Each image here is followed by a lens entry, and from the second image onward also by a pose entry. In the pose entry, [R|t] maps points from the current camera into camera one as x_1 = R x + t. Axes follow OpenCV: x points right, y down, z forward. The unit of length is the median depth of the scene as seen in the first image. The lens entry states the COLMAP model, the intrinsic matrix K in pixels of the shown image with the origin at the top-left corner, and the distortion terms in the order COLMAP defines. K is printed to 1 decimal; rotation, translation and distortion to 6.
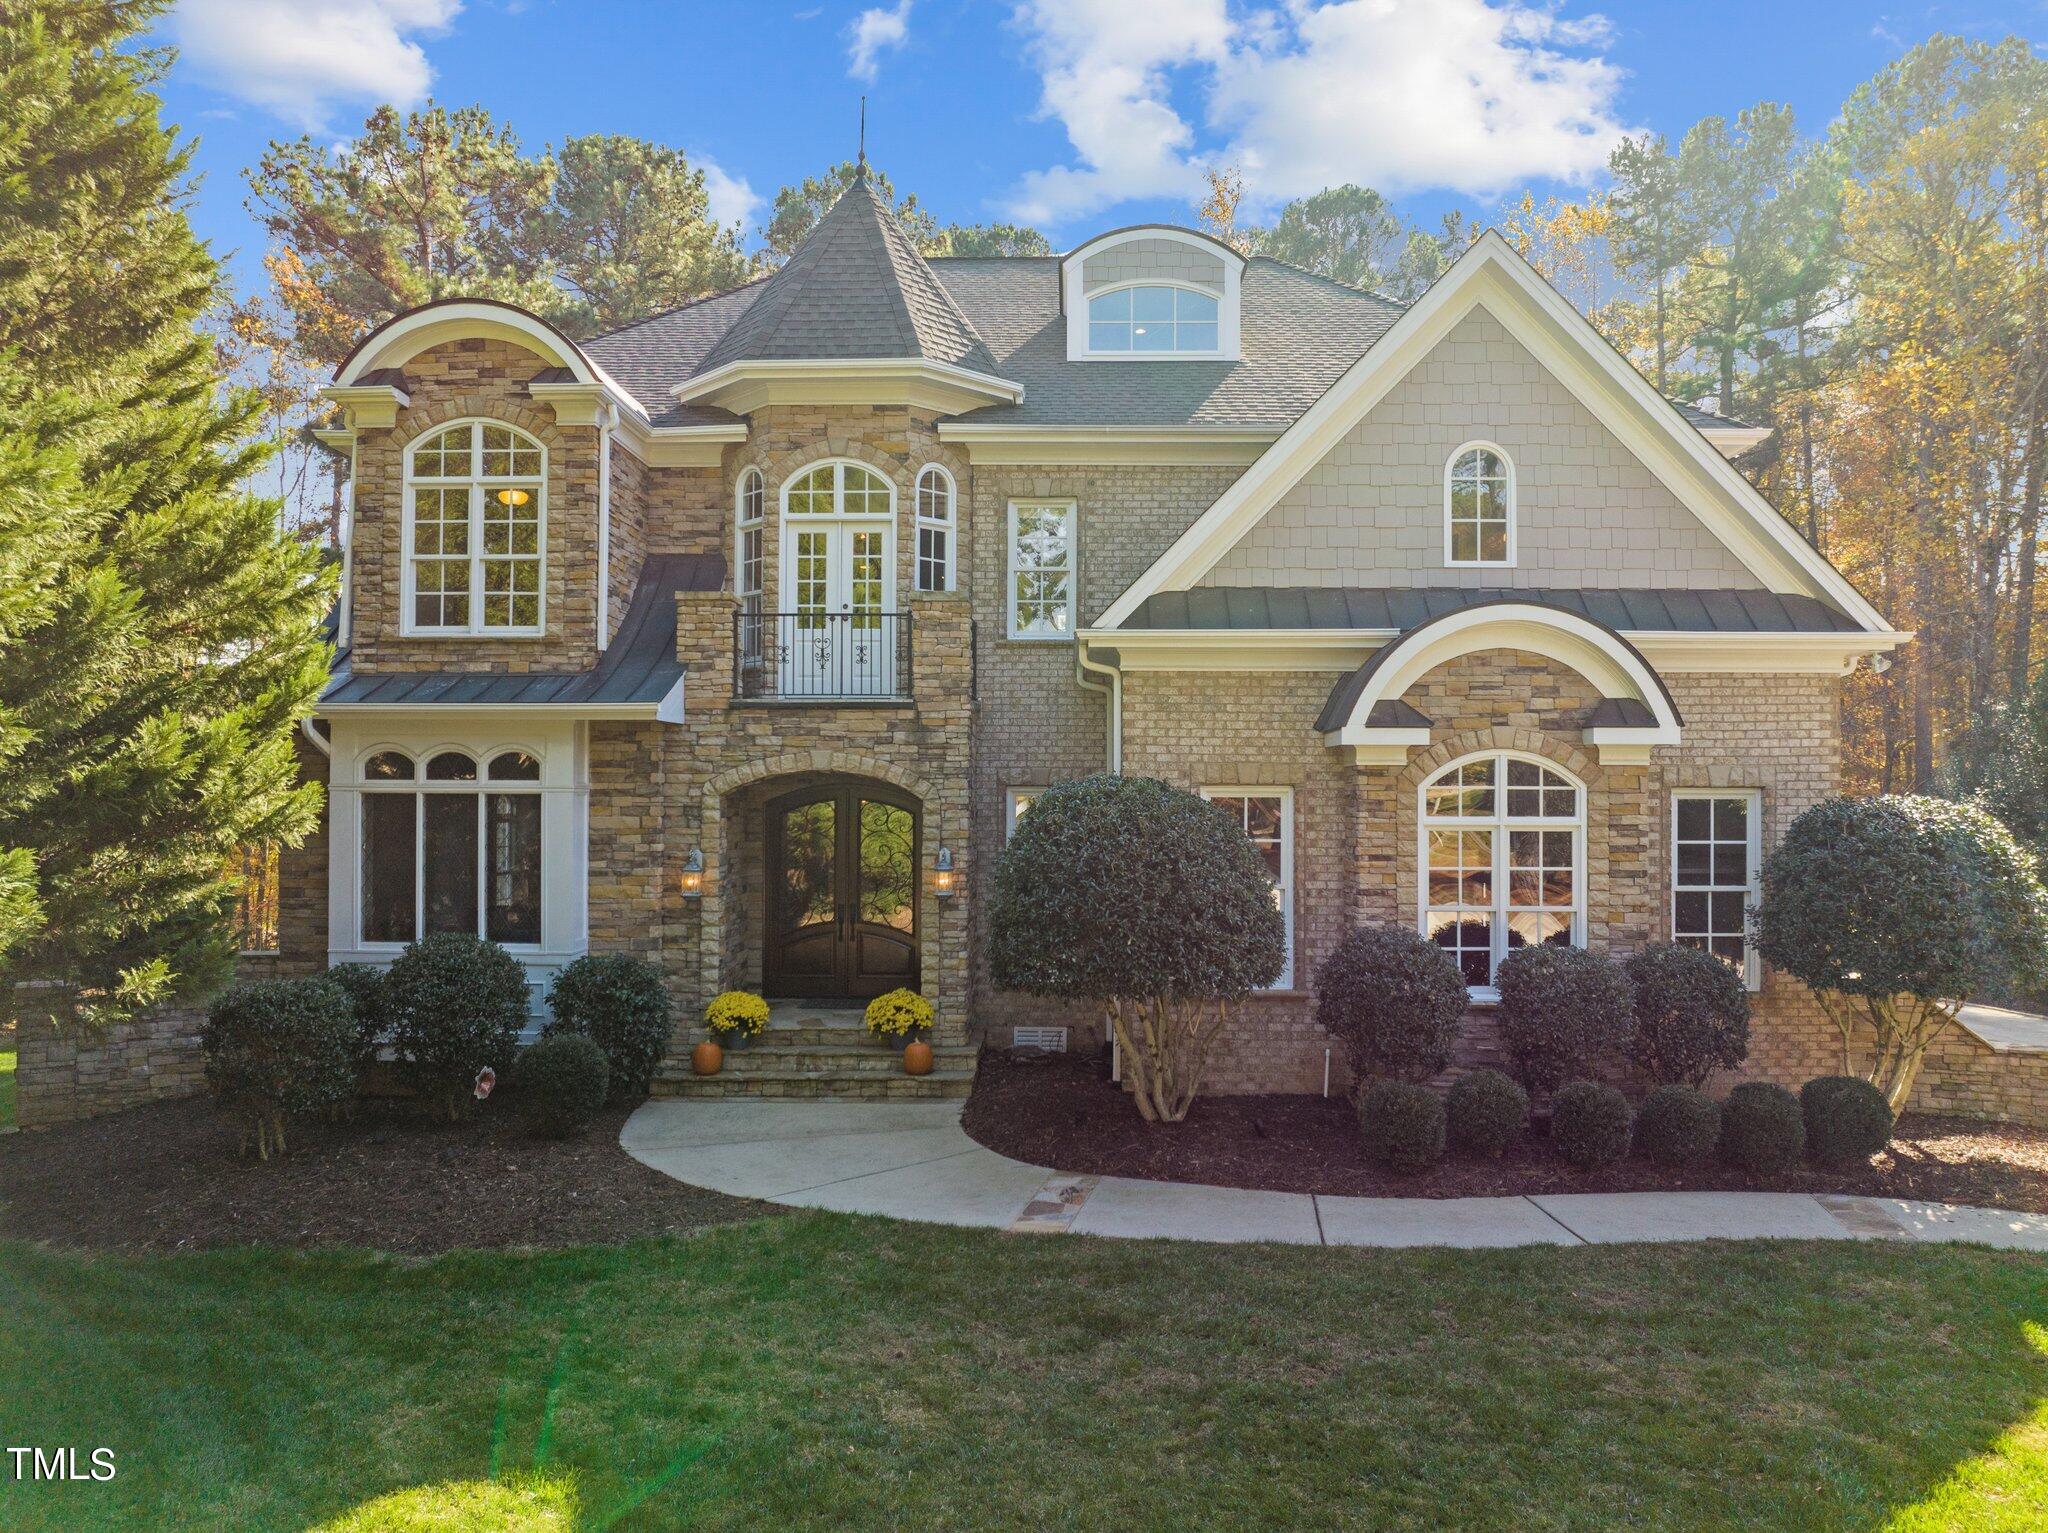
lens RADIAL K [[1442.3, 0, 1036.1], [0, 1442.3, 775.9], [0, 0, 1]] dist [-0.045120, 0.010385]
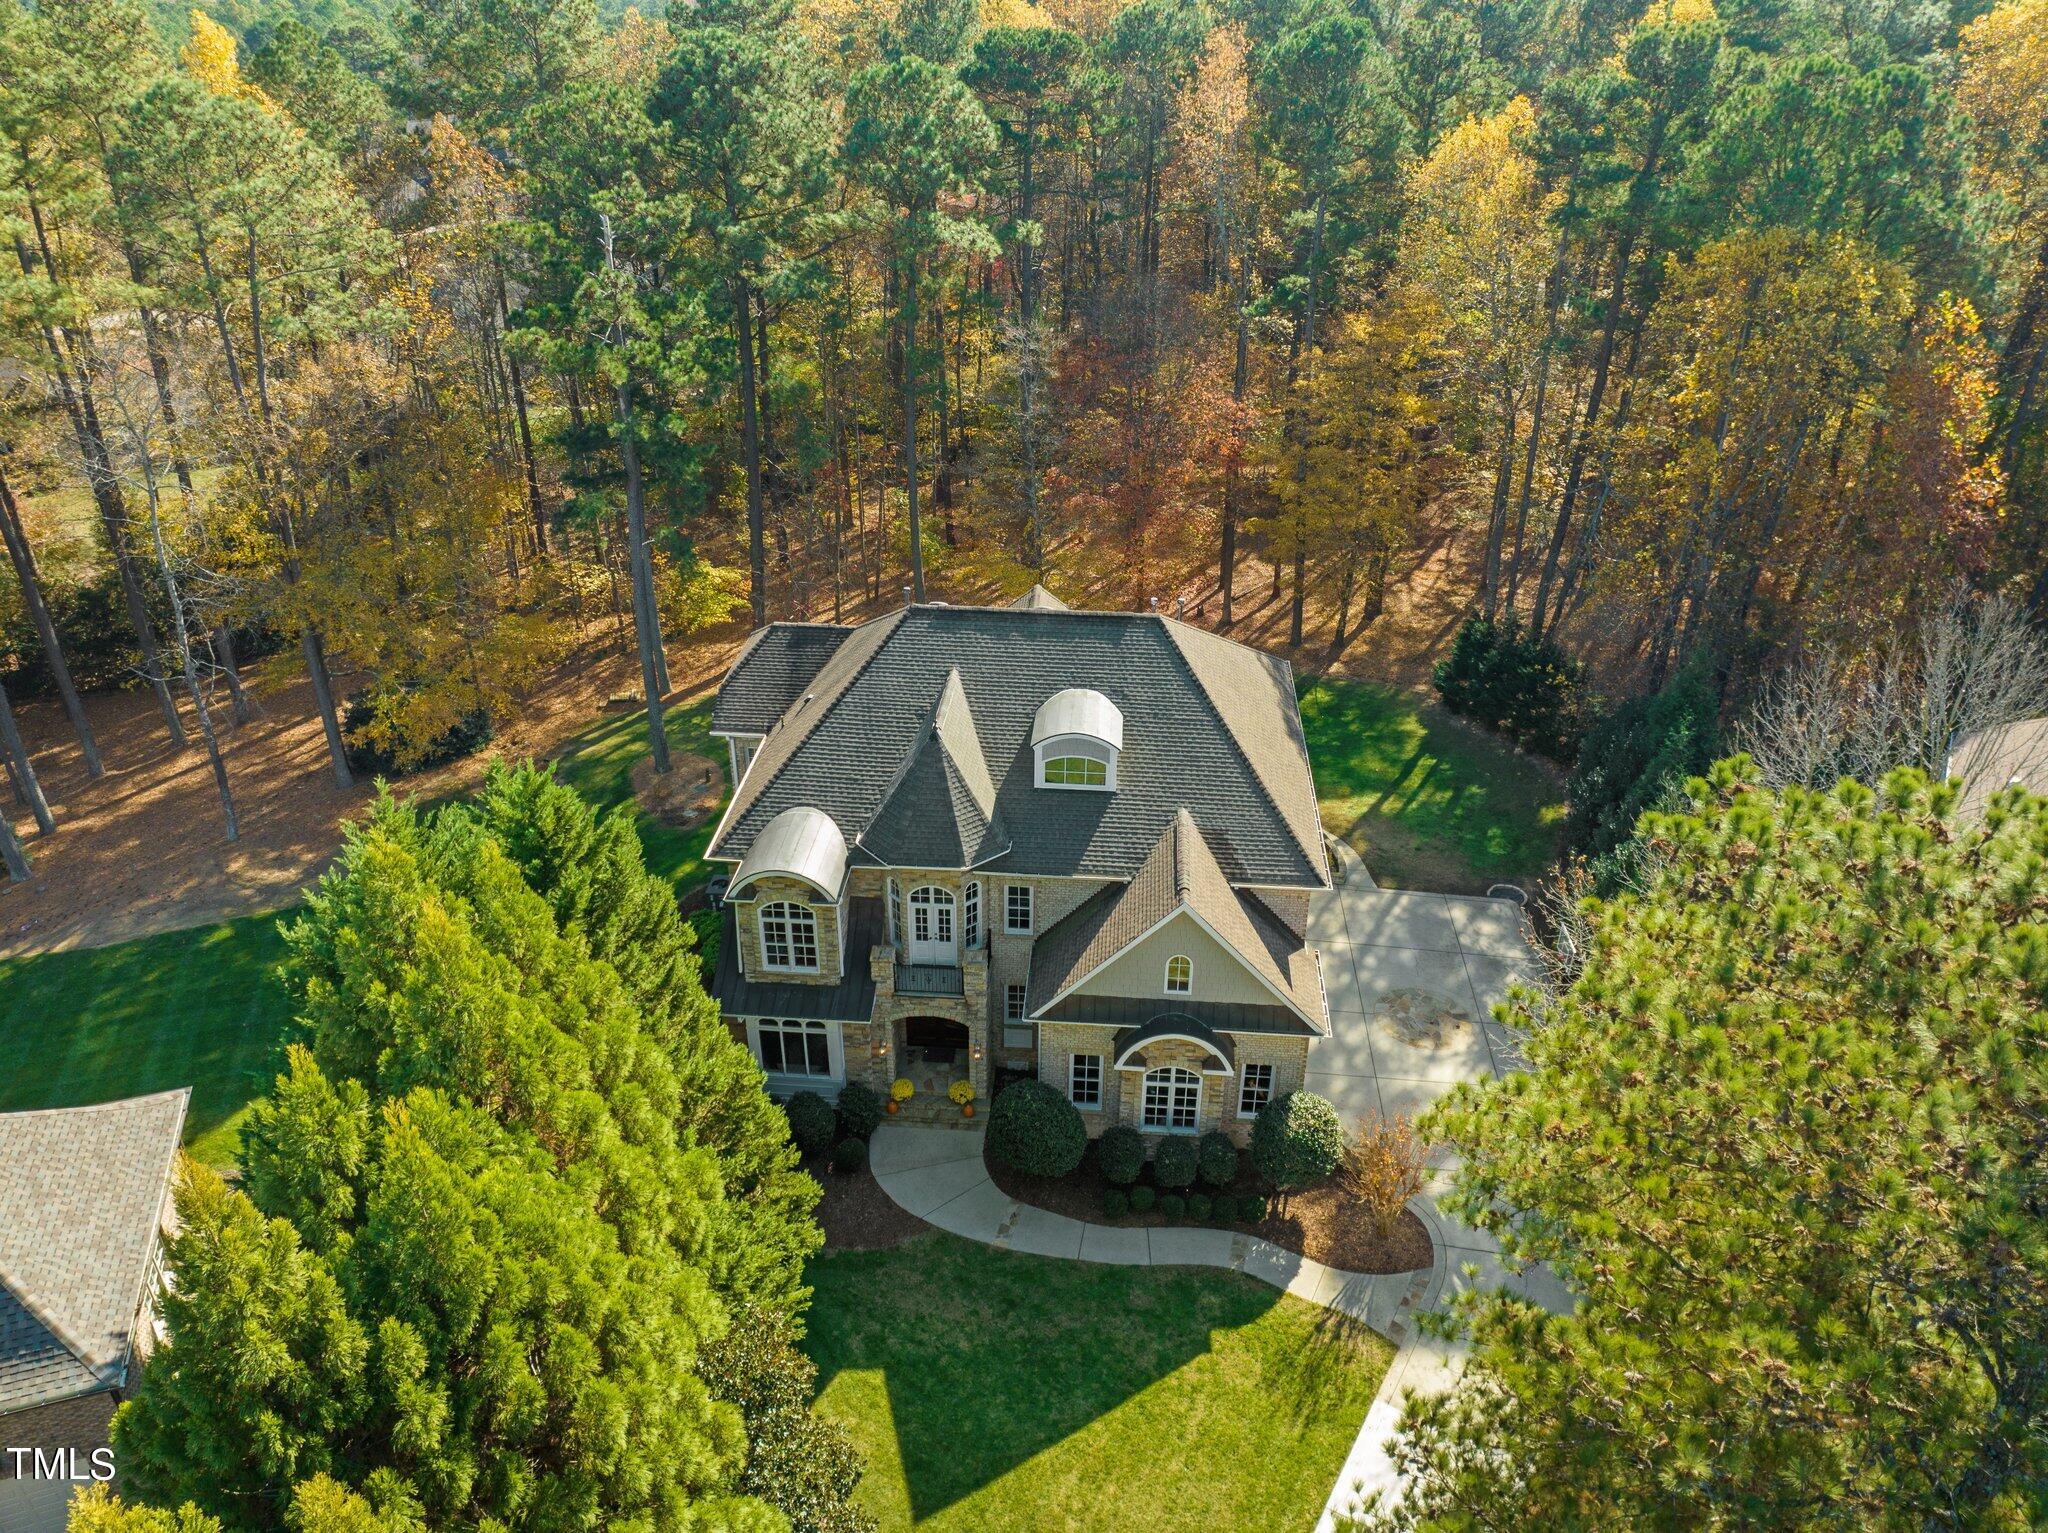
lens RADIAL K [[1430.4, 0, 1038.8], [0, 1430.4, 761.2], [0, 0, 1]] dist [-0.022227, 0.002931]
pose [[0.998796, 0.029805, -0.038957, 0.135267], [-0.006395, 0.866568, 0.499018, -1.705858], [0.048632, -0.498168, 0.865715, -1.002863]]
